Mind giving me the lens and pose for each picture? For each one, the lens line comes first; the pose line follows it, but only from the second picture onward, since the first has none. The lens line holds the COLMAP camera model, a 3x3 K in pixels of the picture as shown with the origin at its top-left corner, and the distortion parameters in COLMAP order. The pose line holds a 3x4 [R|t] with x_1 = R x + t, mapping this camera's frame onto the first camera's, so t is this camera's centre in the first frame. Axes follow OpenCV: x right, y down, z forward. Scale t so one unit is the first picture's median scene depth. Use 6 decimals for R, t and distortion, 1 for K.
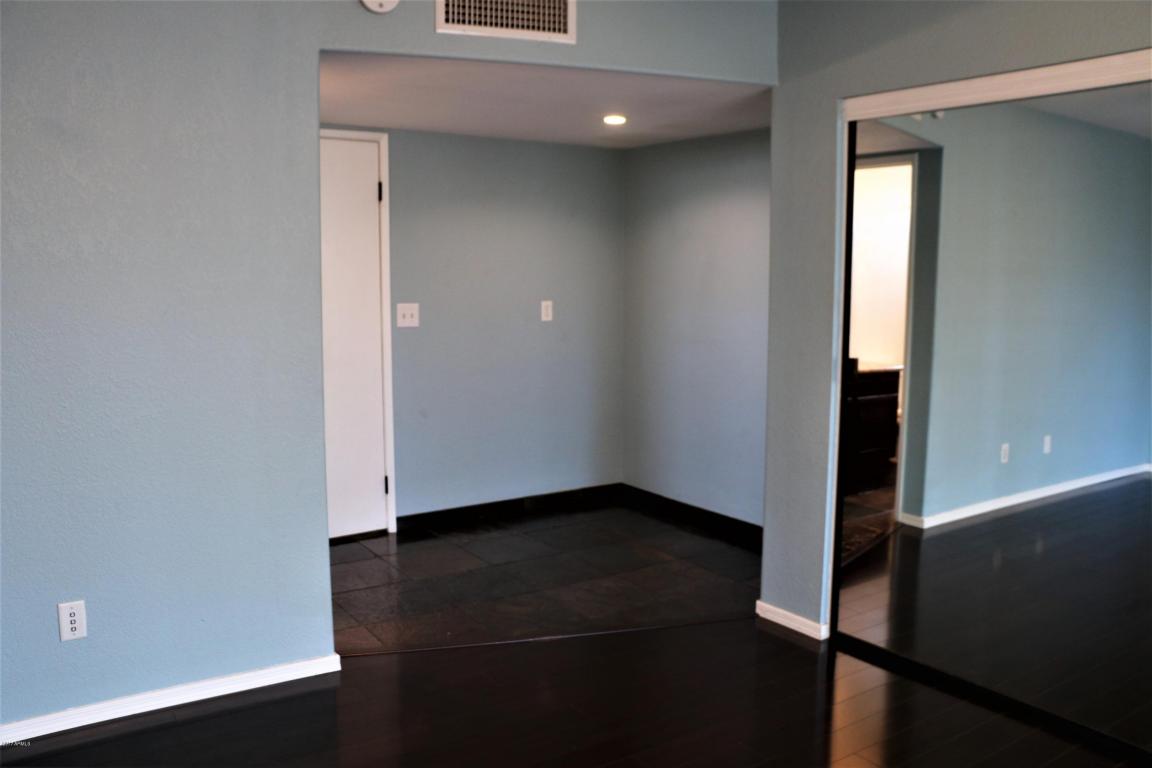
lens RADIAL K [[942.8, 0, 581.3], [0, 942.8, 380.3], [0, 0, 1]] dist [-0.177906, 0.149211]
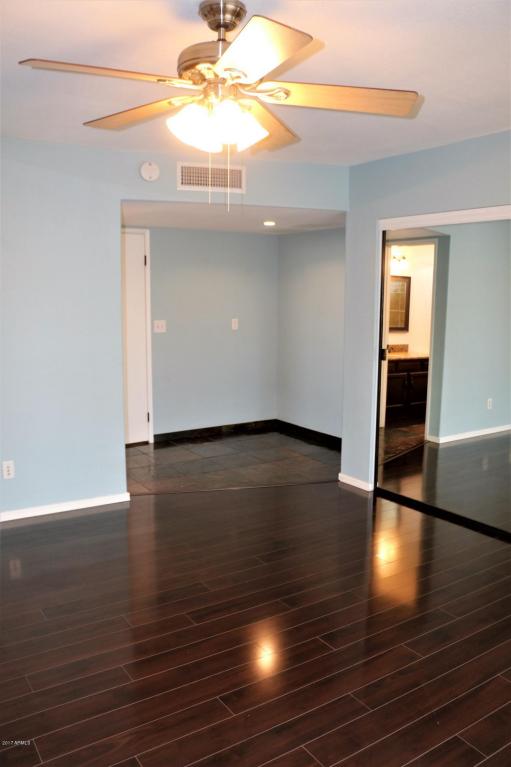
lens RADIAL K [[627.7, 0, 252.4], [0, 627.7, 386.0], [0, 0, 1]] dist [-0.177906, 0.149211]
pose [[0.999736, 0.004327, -0.022566, 0.030682], [-0.003658, 0.999556, 0.029573, 0.013175], [0.022684, -0.029483, 0.999308, -0.270716]]
